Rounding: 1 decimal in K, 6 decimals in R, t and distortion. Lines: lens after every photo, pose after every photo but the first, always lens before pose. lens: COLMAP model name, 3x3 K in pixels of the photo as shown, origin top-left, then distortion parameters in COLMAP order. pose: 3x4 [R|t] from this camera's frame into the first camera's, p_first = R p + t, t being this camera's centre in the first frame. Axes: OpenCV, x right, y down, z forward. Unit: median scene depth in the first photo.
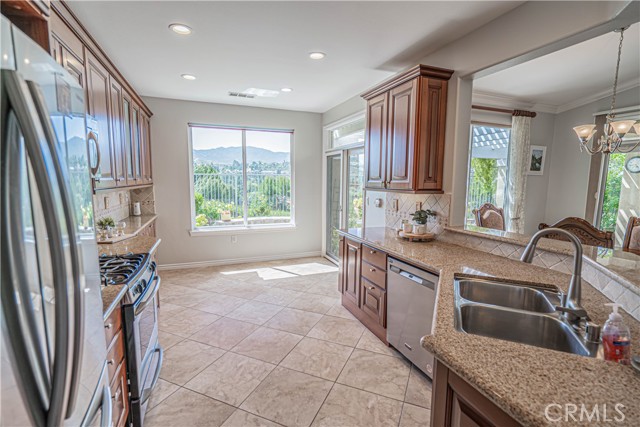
lens RADIAL K [[299.3, 0, 321.8], [0, 299.3, 216.4], [0, 0, 1]] dist [-0.001850, -0.000013]
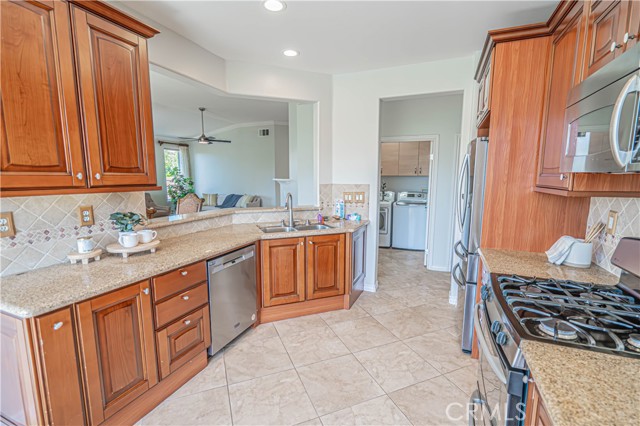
lens RADIAL K [[290.7, 0, 322.6], [0, 290.7, 216.8], [0, 0, 1]] dist [-0.002185, 0.000264]
pose [[-0.715877, -0.105439, 0.690219, -0.313937], [0.079589, 0.969766, 0.230691, -0.085666], [-0.693675, 0.220081, -0.685842, 0.712055]]
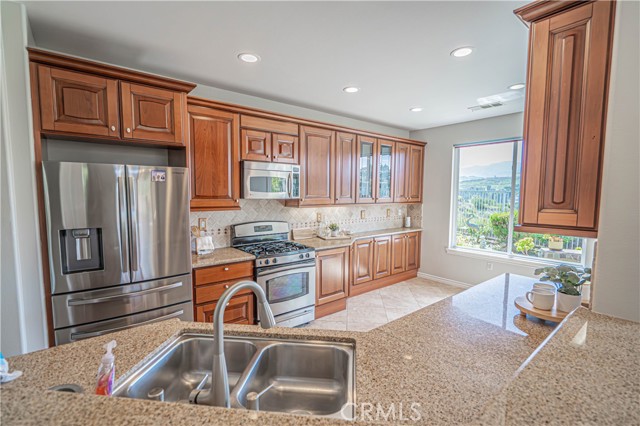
lens RADIAL K [[299.3, 0, 321.8], [0, 299.3, 215.9], [0, 0, 1]] dist [-0.001850, -0.000013]
pose [[0.310200, 0.066861, -0.948317, 0.418941], [-0.120397, 0.992255, 0.030576, -0.042605], [0.943017, 0.104689, 0.315848, 0.263585]]
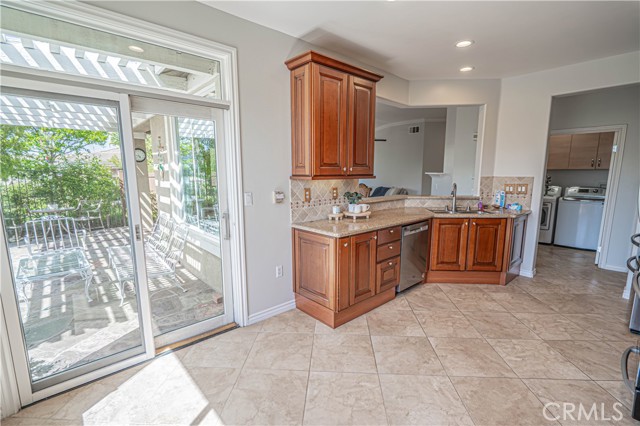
lens RADIAL K [[290.7, 0, 322.6], [0, 290.7, 216.8], [0, 0, 1]] dist [-0.002185, 0.000264]
pose [[-0.348183, -0.152607, 0.924922, -0.435218], [0.114773, 0.972297, 0.203629, -0.108775], [-0.930374, 0.177056, -0.321022, 0.924934]]
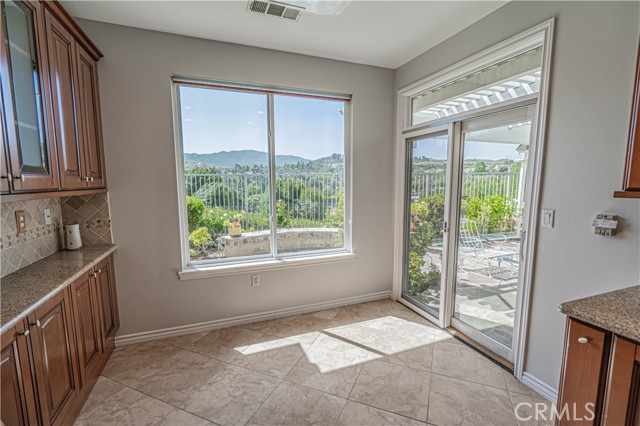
lens RADIAL K [[290.7, 0, 322.6], [0, 290.7, 216.8], [0, 0, 1]] dist [-0.002185, 0.000264]
pose [[0.999911, -0.013028, 0.003033, -0.179040], [0.013034, 0.999913, -0.002062, -0.050369], [-0.003006, 0.002101, 0.999993, 0.473438]]
